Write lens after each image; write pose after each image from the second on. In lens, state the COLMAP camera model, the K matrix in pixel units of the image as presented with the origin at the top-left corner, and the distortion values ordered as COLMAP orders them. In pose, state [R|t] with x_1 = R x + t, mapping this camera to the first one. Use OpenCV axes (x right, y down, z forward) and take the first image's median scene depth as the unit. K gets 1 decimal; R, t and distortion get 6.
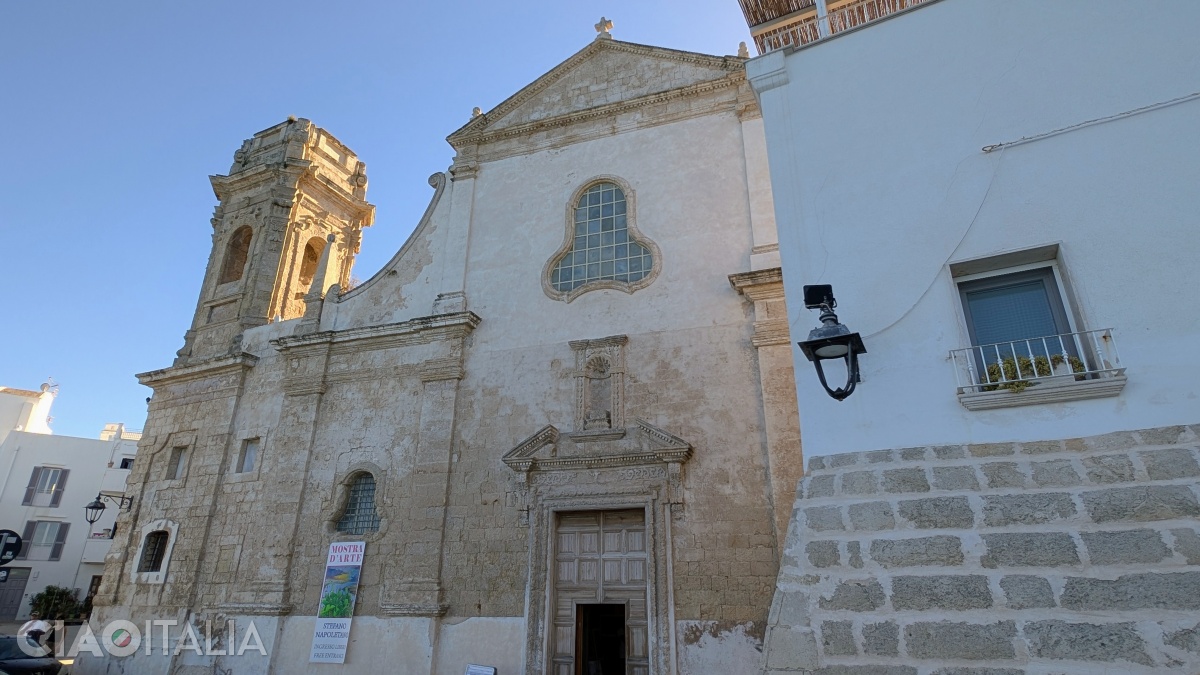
lens RADIAL K [[648.4, 0, 600.0], [0, 648.4, 319.0], [0, 0, 1]] dist [0.026833, -0.019928]
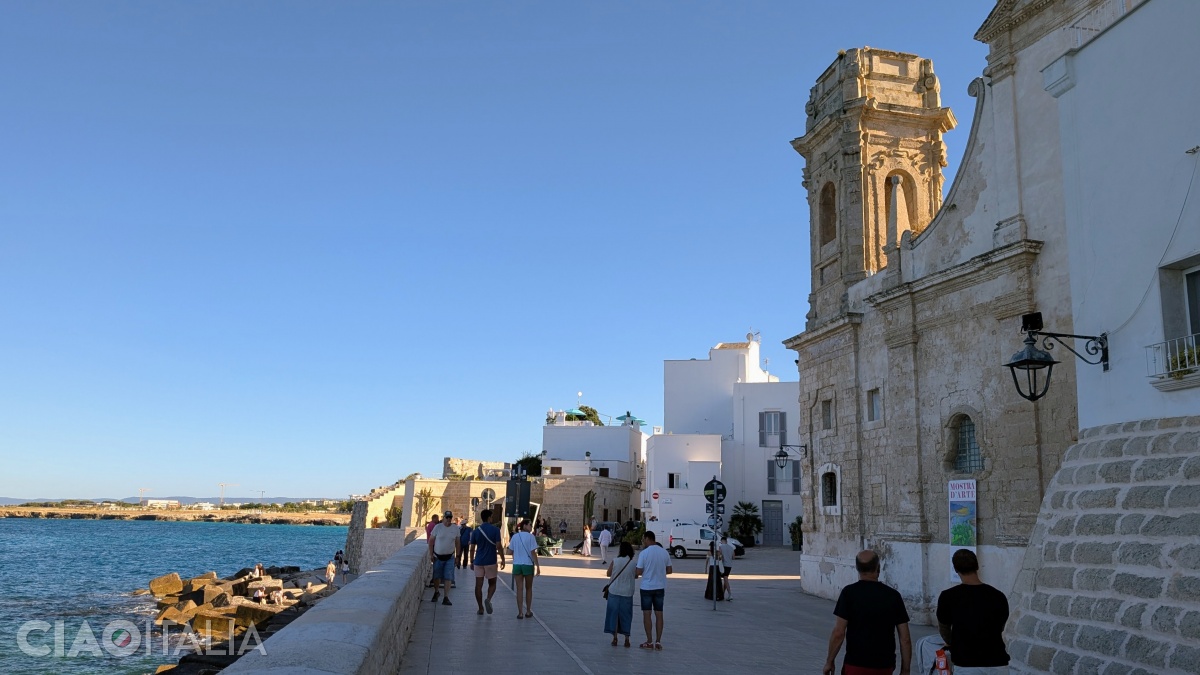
lens RADIAL K [[854.7, 0, 600.0], [0, 854.7, 337.5], [0, 0, 1]] dist [0.001684, -0.007915]
pose [[0.614567, -0.154500, -0.773587, 0.305437], [0.289919, 0.956242, 0.039343, -0.089046], [0.733658, -0.248456, 0.632468, -0.215907]]
